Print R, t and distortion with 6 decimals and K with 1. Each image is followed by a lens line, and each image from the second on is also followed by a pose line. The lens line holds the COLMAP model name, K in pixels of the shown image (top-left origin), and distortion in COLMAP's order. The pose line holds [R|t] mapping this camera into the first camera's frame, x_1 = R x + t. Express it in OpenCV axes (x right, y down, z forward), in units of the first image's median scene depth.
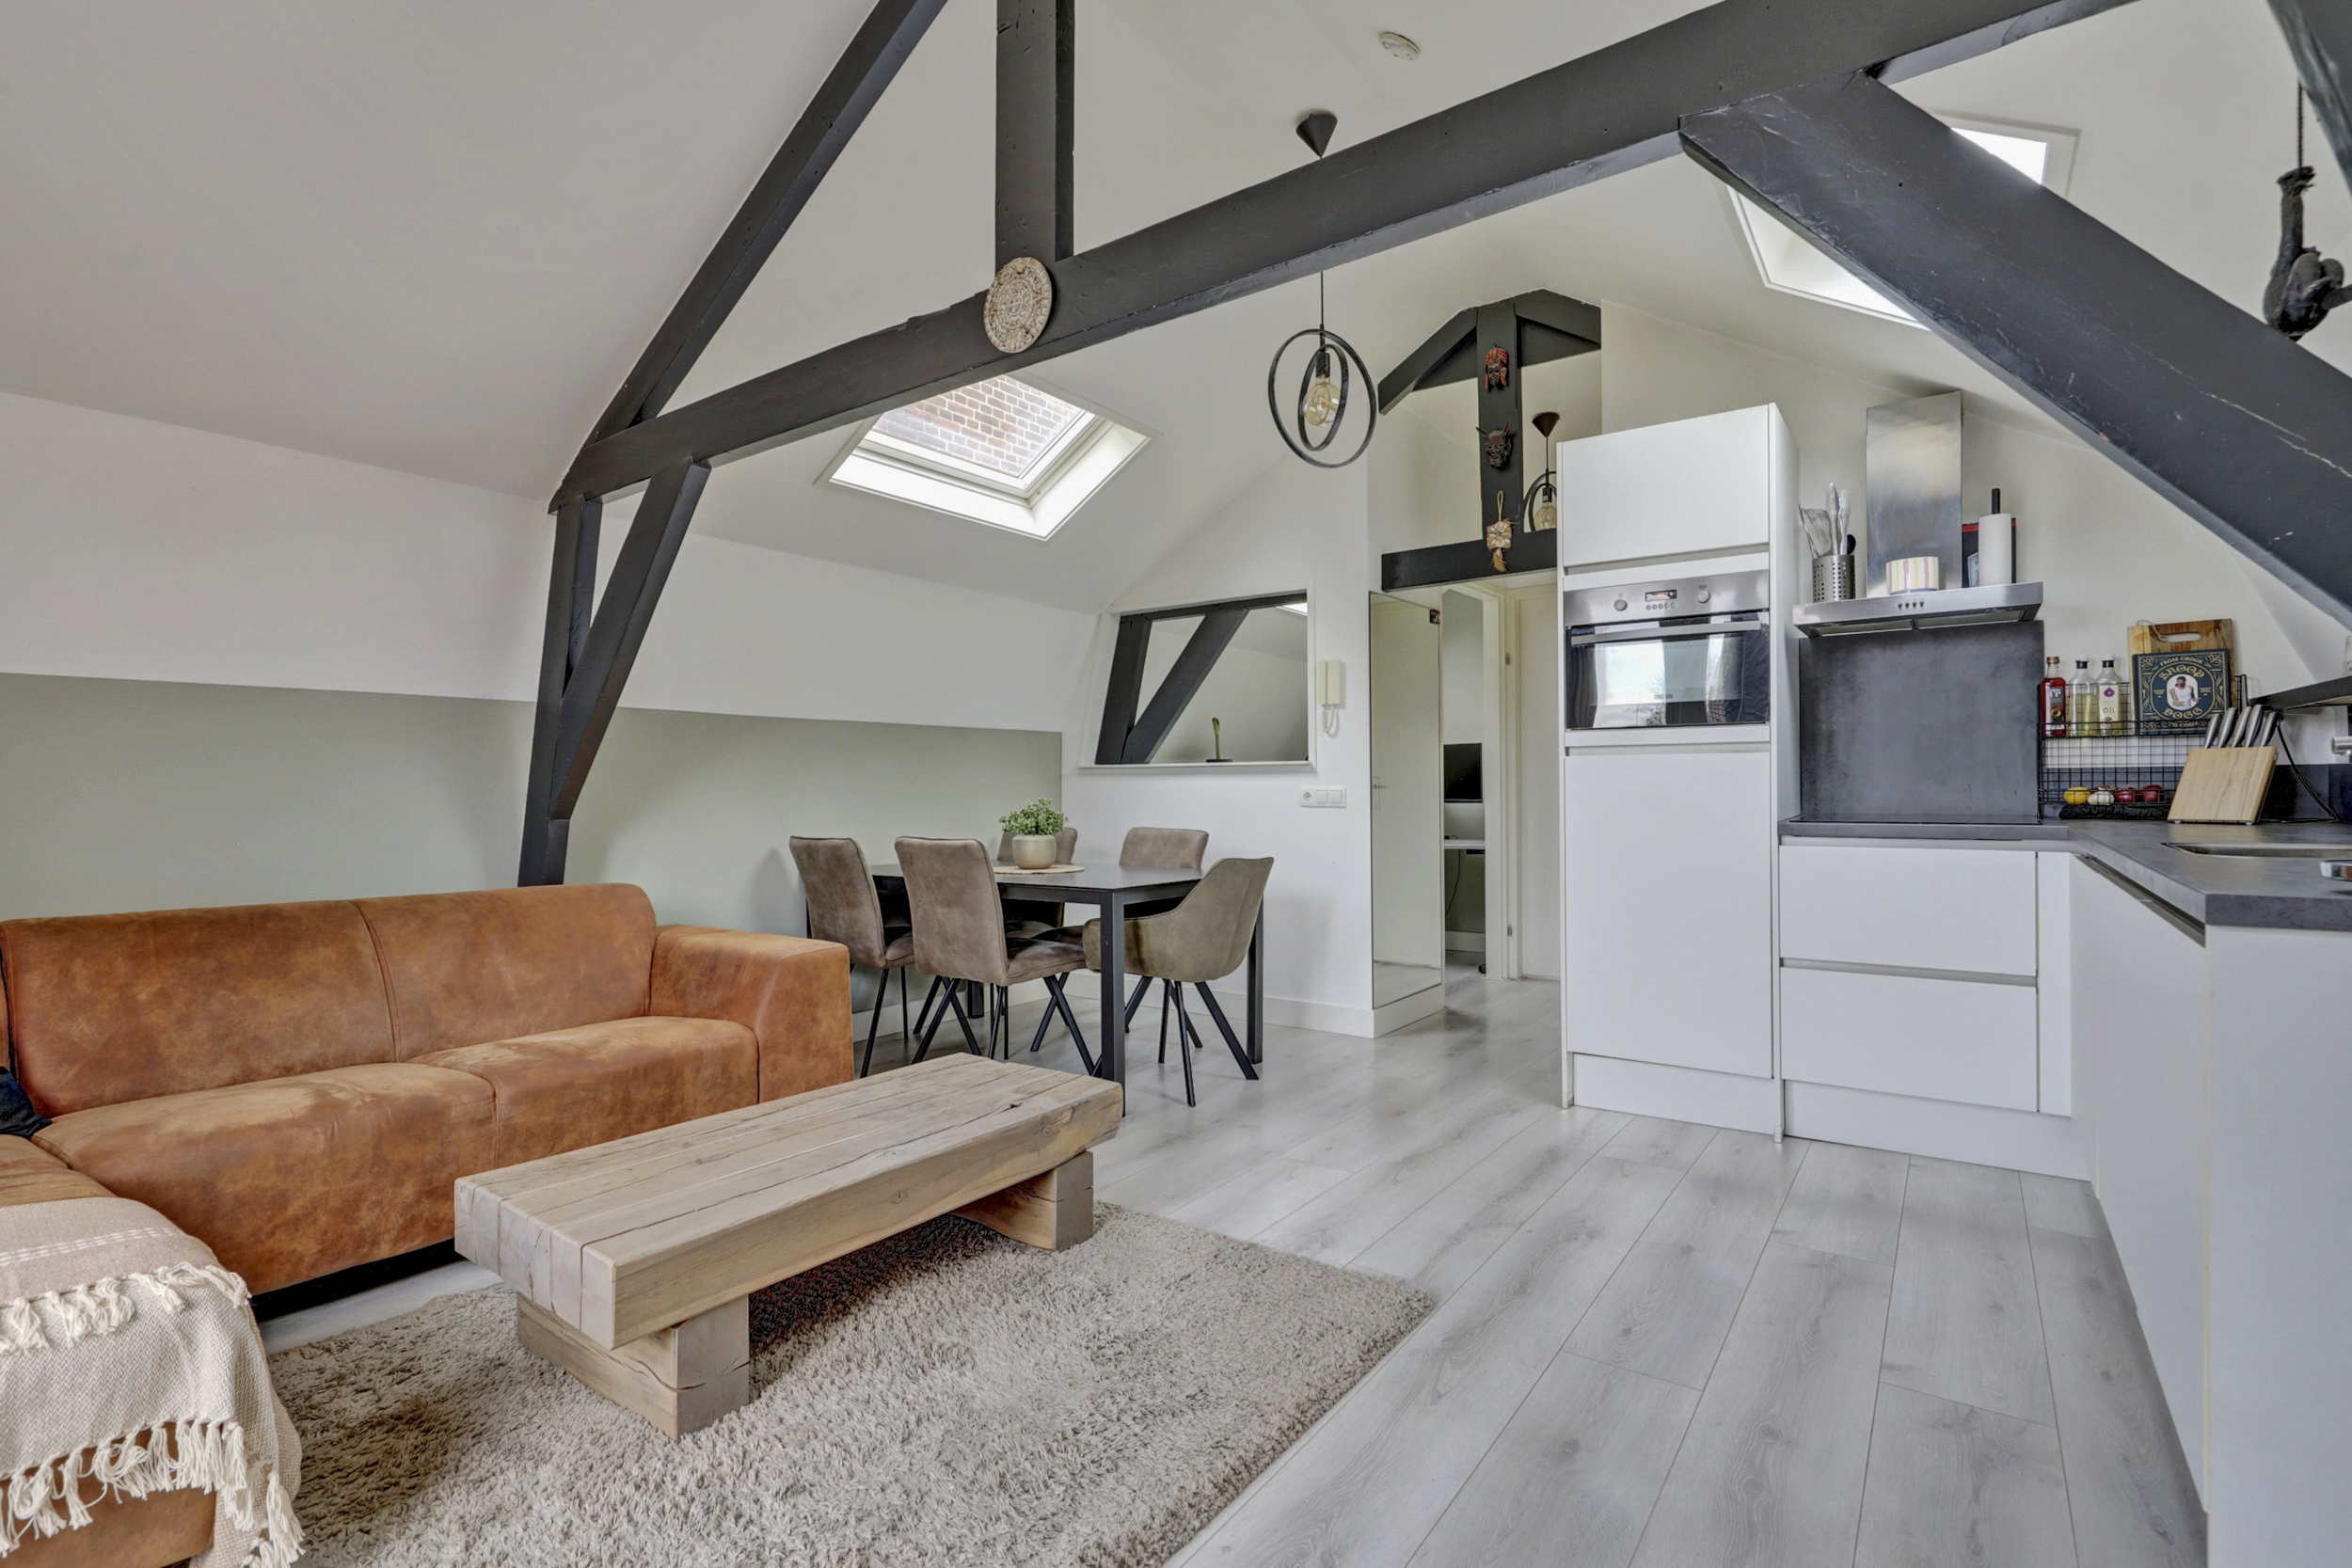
lens RADIAL K [[1098.7, 0, 1176.0], [0, 1098.7, 784.0], [0, 0, 1]] dist [-0.000231, -0.000160]
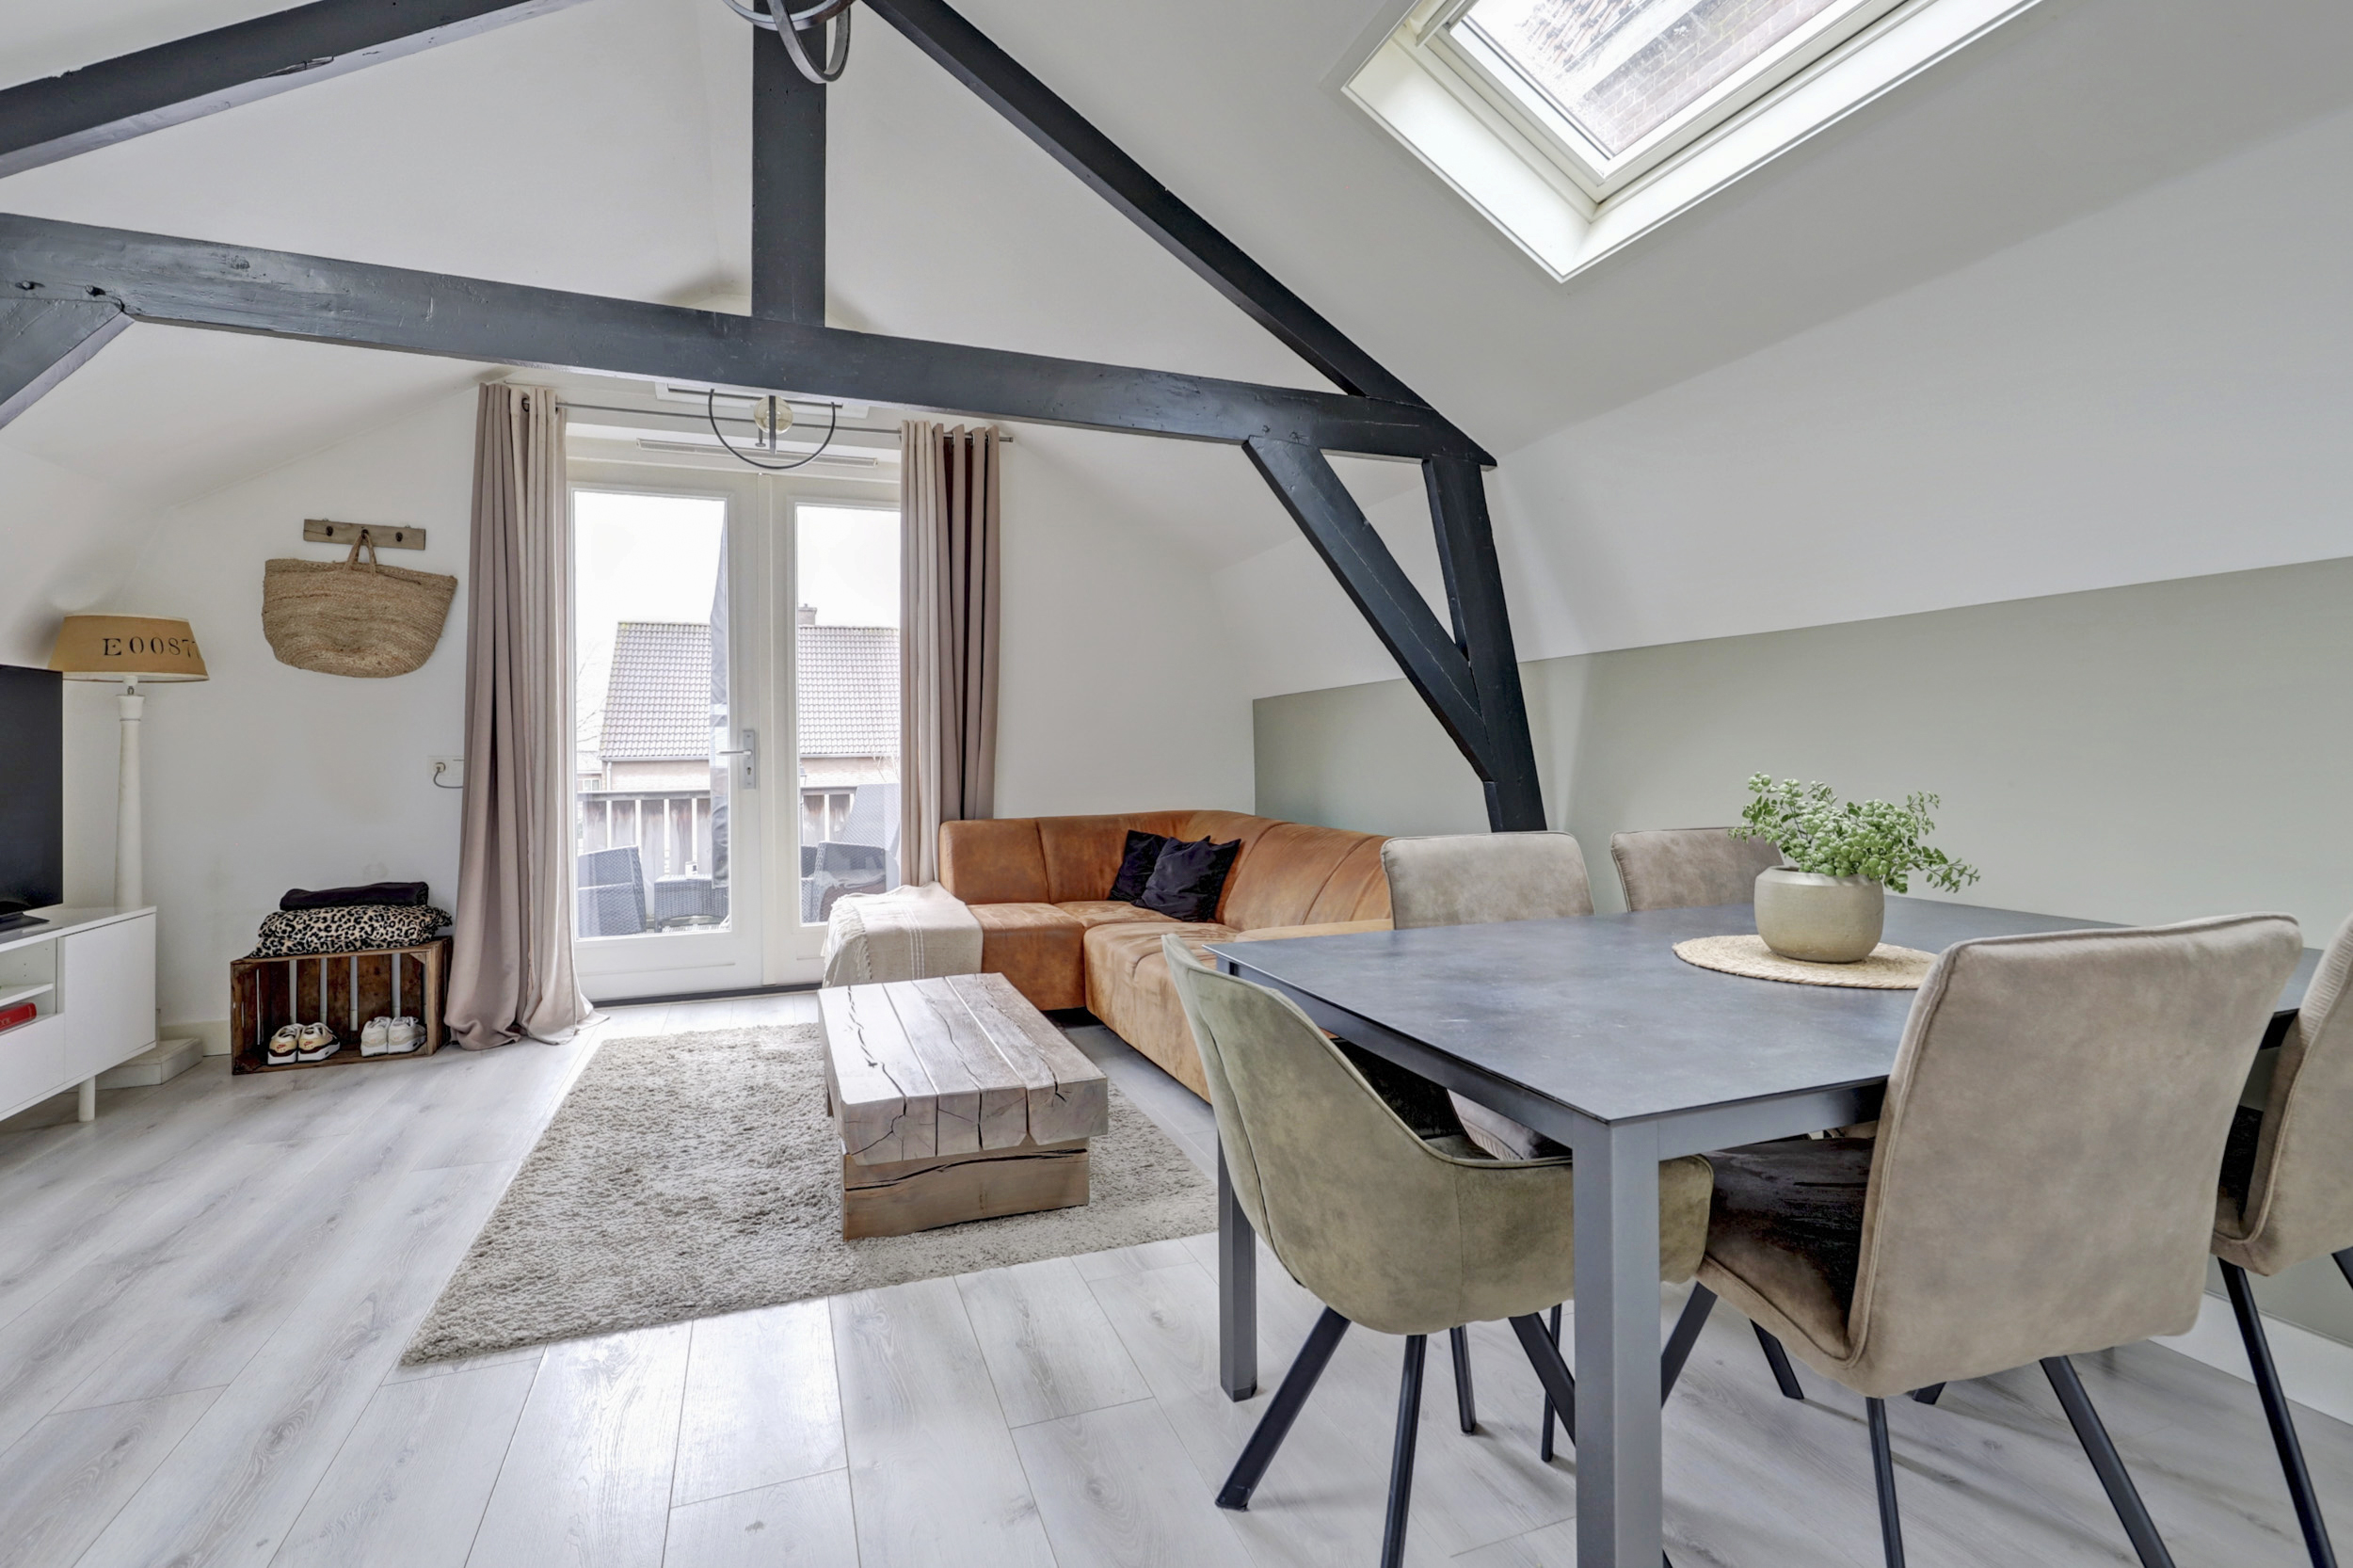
lens RADIAL K [[1114.5, 0, 1182.1], [0, 1114.5, 749.3], [0, 0, 1]] dist [-0.001402, -0.000479]
pose [[-0.553041, 0.008830, -0.833107, 0.298174], [0.019147, 0.999814, -0.002113, 0.000097], [0.832934, -0.017121, -0.553108, 0.959010]]
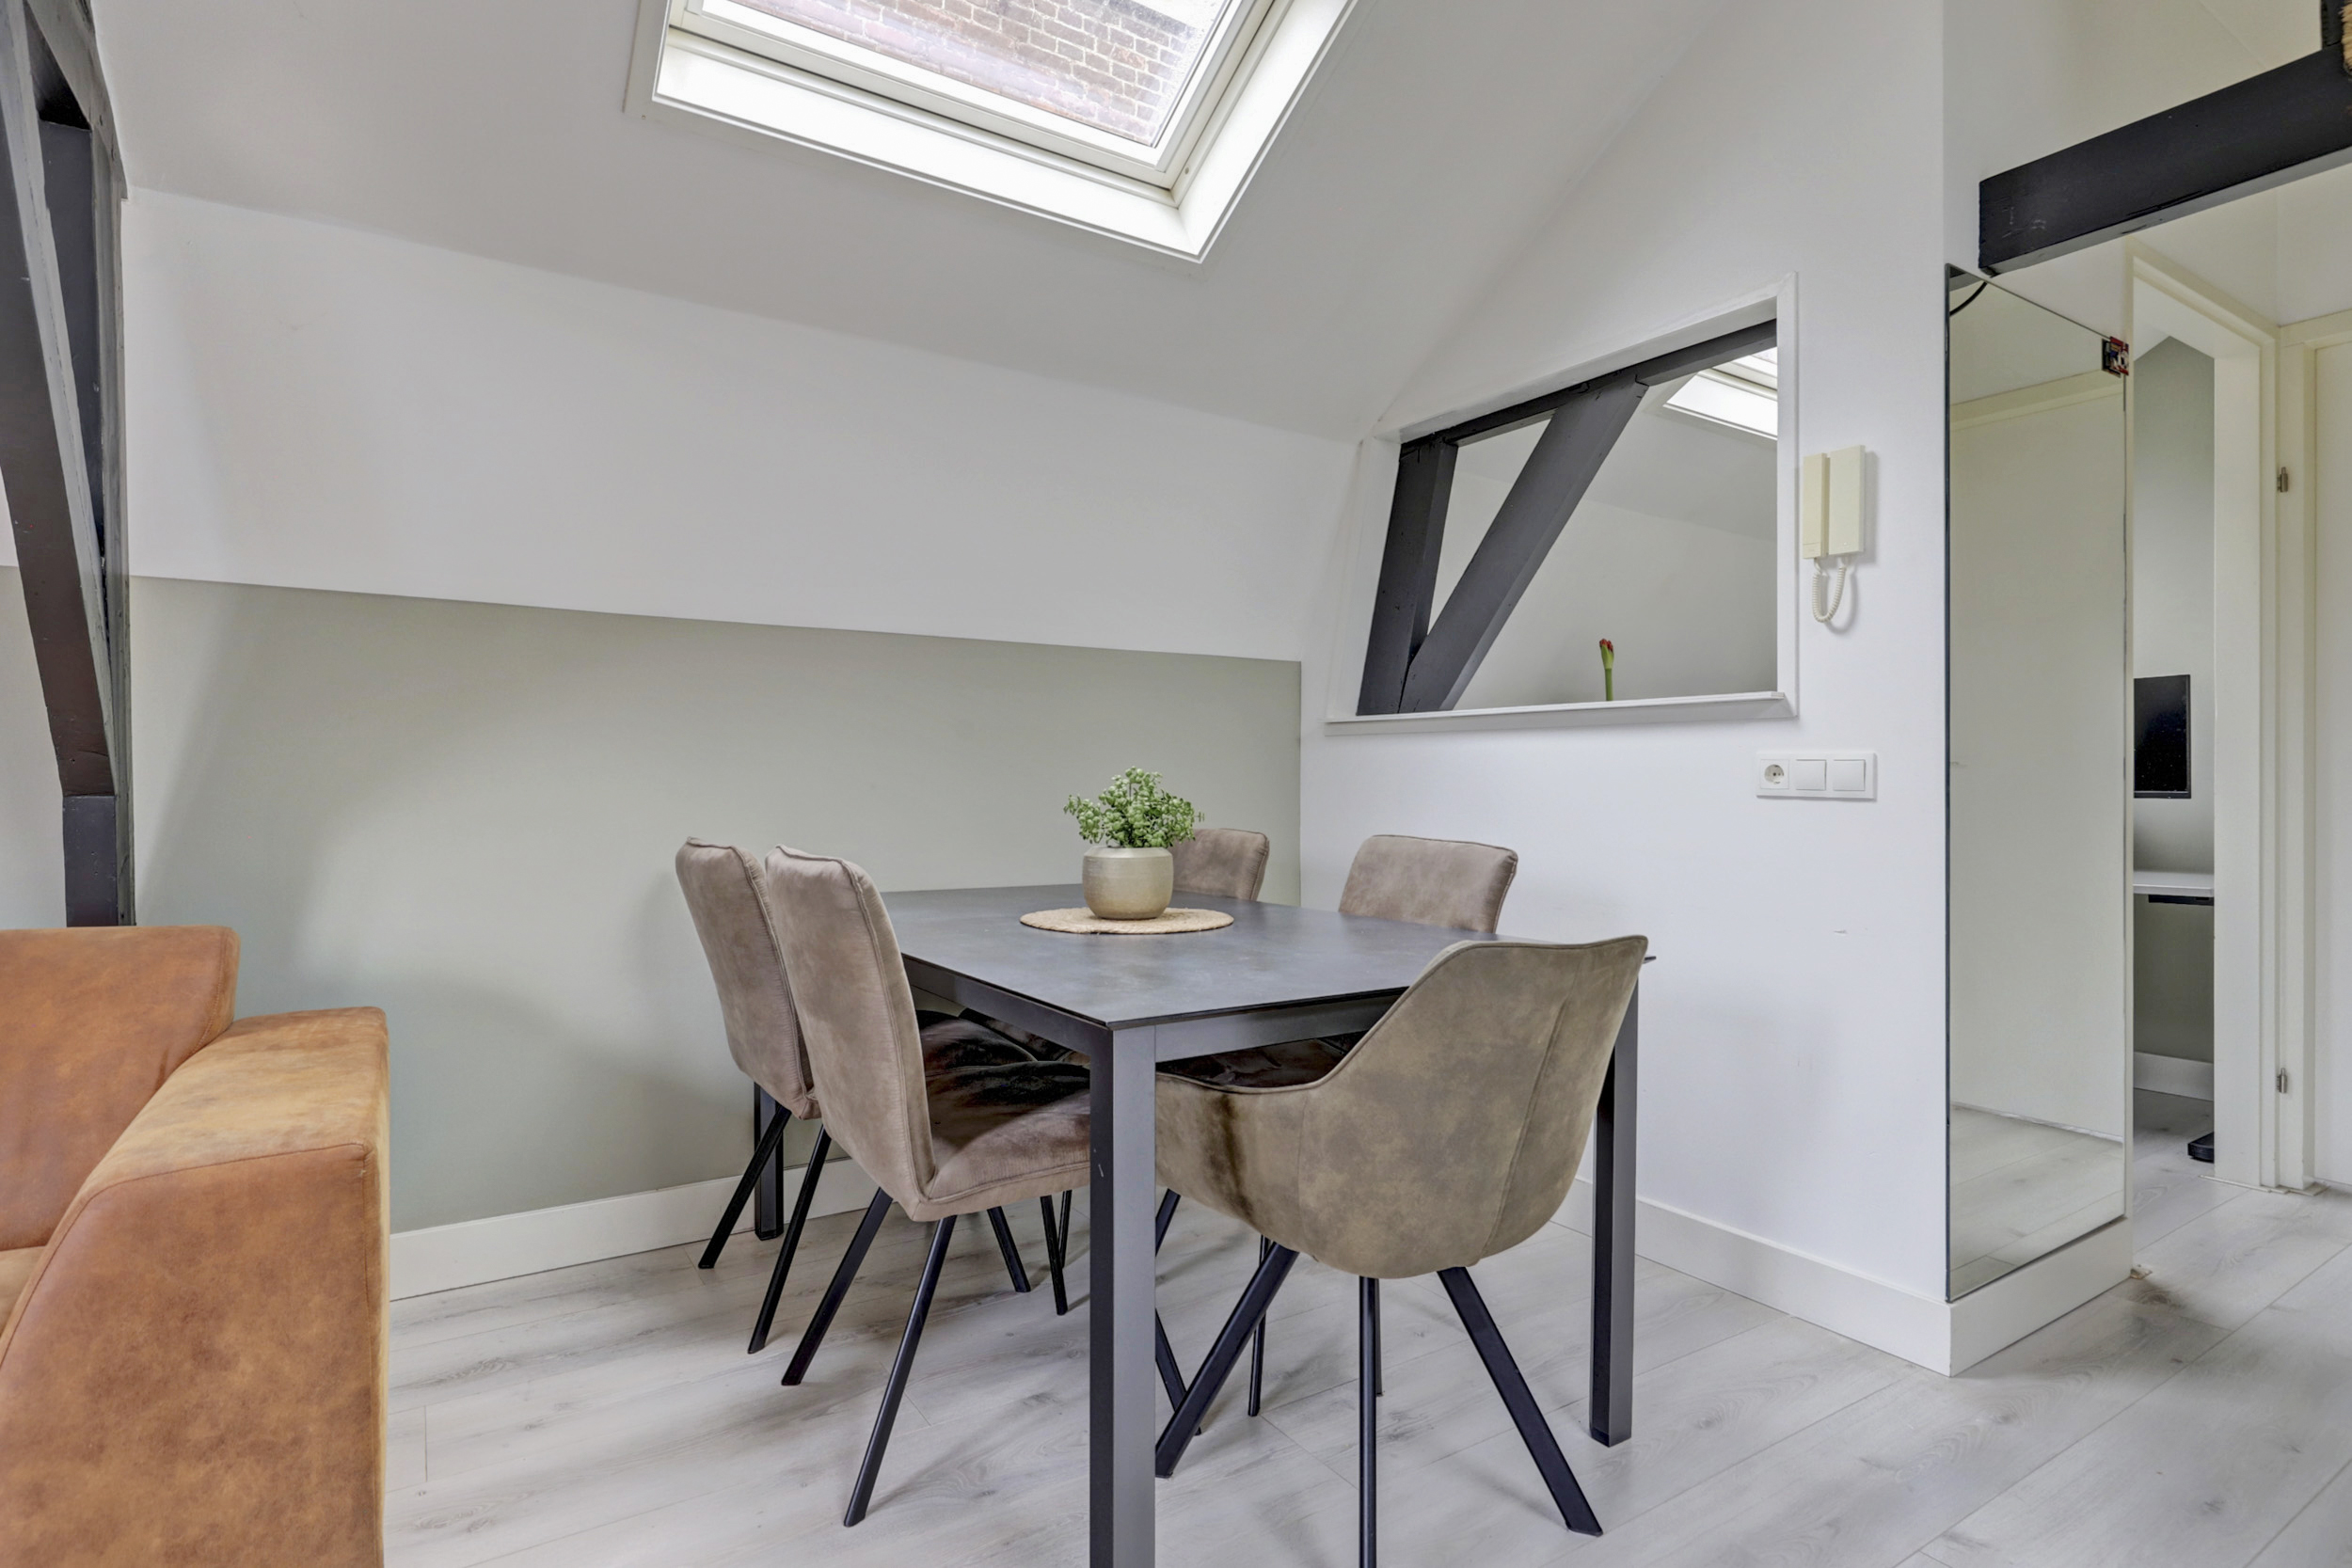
lens RADIAL K [[1185.4, 0, 1184.9], [0, 1185.4, 765.4], [0, 0, 1]] dist [-0.002759, -0.000018]
pose [[0.931642, 0.004647, -0.363348, 0.074040], [-0.006953, 0.999963, -0.005038, 0.012419], [0.363311, 0.007220, 0.931640, 0.490325]]
